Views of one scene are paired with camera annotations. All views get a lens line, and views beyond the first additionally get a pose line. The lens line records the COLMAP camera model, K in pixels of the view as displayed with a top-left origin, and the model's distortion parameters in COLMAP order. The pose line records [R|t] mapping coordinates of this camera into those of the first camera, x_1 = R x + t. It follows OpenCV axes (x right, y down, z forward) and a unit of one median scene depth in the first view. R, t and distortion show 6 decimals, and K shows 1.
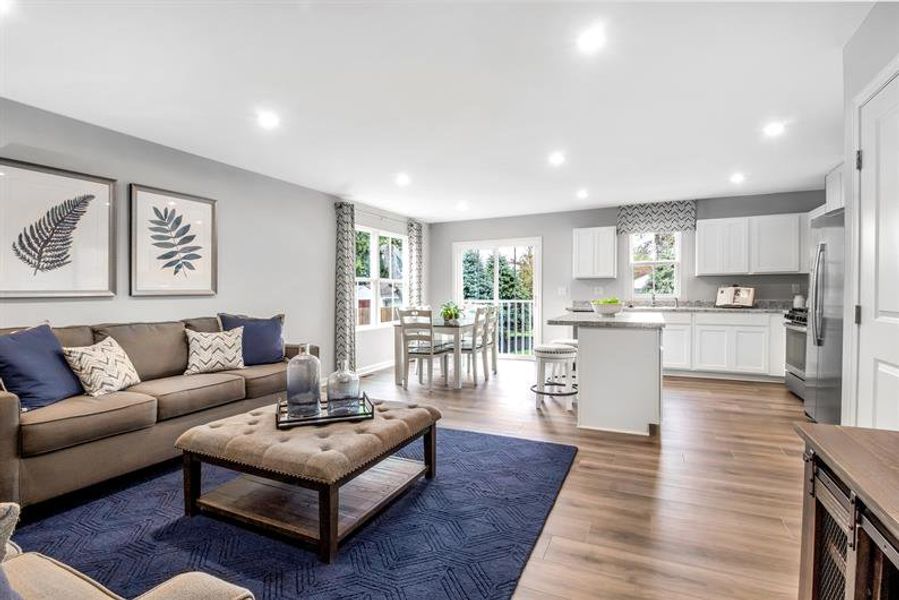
lens RADIAL K [[426.3, 0, 455.2], [0, 426.3, 295.3], [0, 0, 1]] dist [-0.009078, -0.000288]
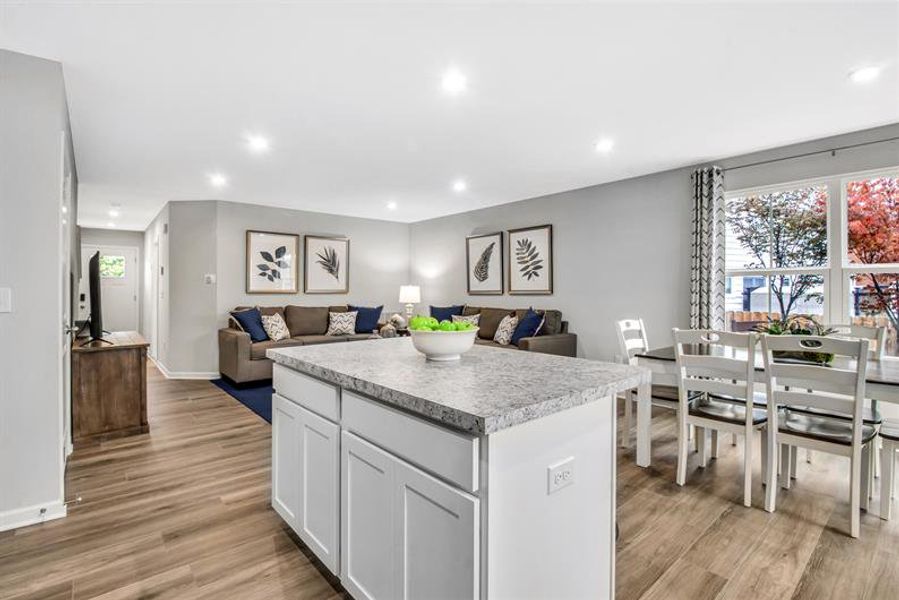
lens RADIAL K [[426.3, 0, 455.2], [0, 426.3, 295.3], [0, 0, 1]] dist [-0.009078, -0.000288]
pose [[-0.403603, 0.020913, -0.914695, 0.860366], [-0.000059, 0.999738, 0.022883, -0.029125], [0.914934, 0.009290, -0.403496, 1.352656]]
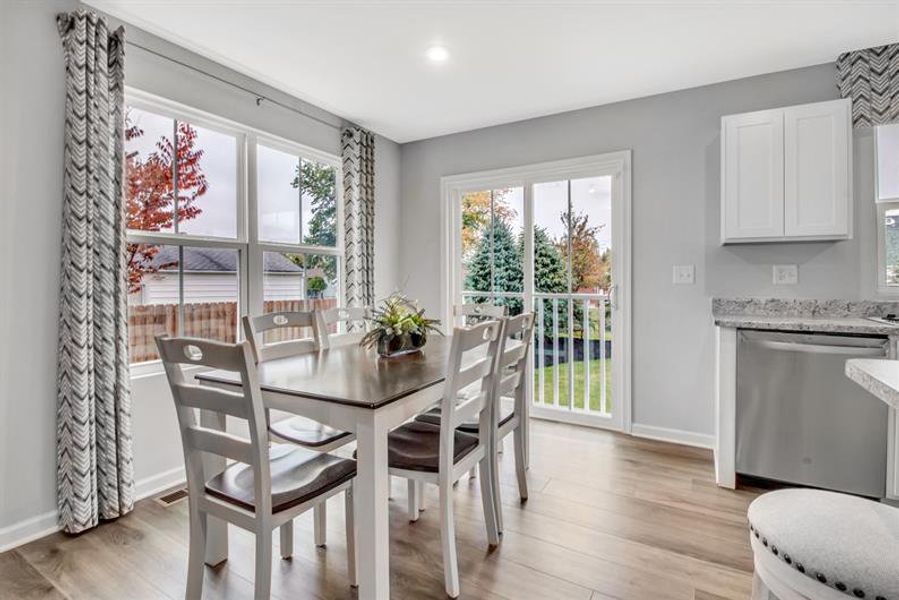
lens RADIAL K [[435.7, 0, 445.2], [0, 435.7, 279.0], [0, 0, 1]] dist [-0.029100, -0.000356]
pose [[0.994857, 0.006068, -0.101107, 0.101917], [-0.006846, 0.999950, -0.007355, -0.000821], [0.101057, 0.008009, 0.994848, 1.003590]]
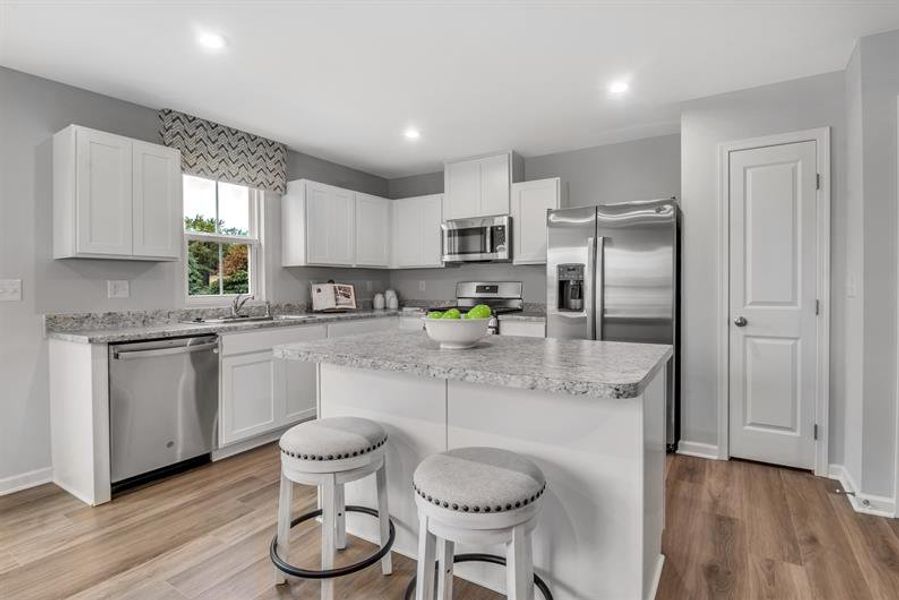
lens RADIAL K [[447.5, 0, 444.5], [0, 447.5, 289.3], [0, 0, 1]] dist [-0.003649, -0.001474]
pose [[0.133718, -0.004625, 0.991009, -0.119040], [0.012776, 0.999914, 0.002943, -0.011741], [-0.990937, 0.012267, 0.133766, 1.078402]]
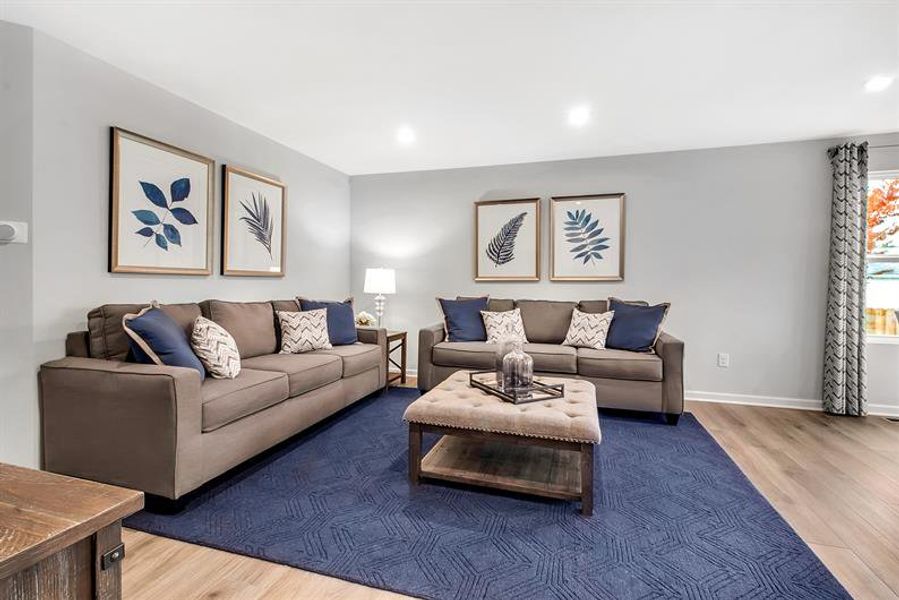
lens RADIAL K [[422.6, 0, 446.9], [0, 422.6, 288.9], [0, 0, 1]] dist [0.015733, -0.000795]
pose [[0.132792, 0.024139, -0.990850, 0.472450], [-0.015702, 0.999629, 0.022248, 0.002133], [0.991019, 0.012604, 0.133122, 0.441495]]
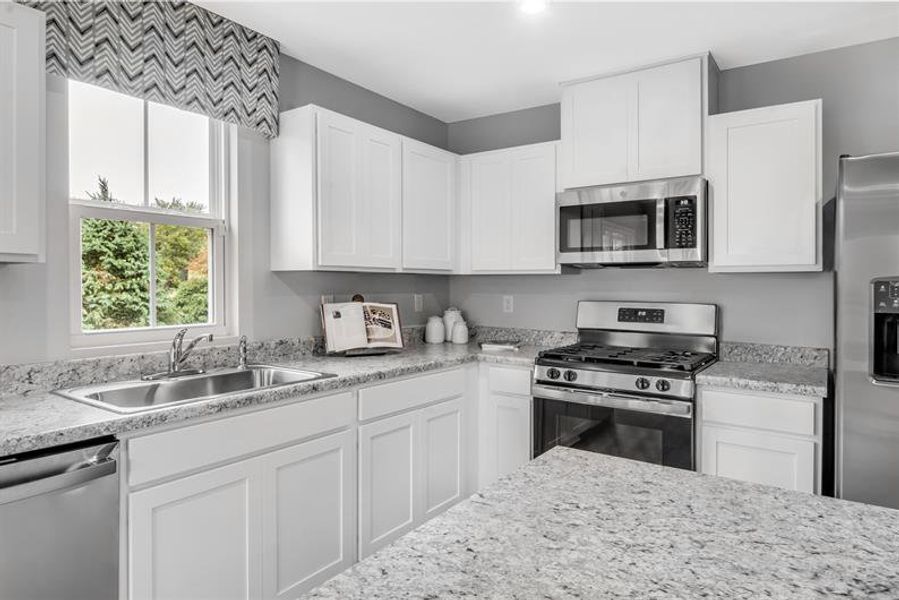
lens RADIAL K [[543.2, 0, 447.2], [0, 543.2, 305.4], [0, 0, 1]] dist [-0.000361, -0.000807]
pose [[0.171863, -0.030434, 0.984651, 0.240977], [-0.000292, 0.999521, 0.030944, -0.045227], [-0.985121, -0.005605, 0.171772, 1.262832]]
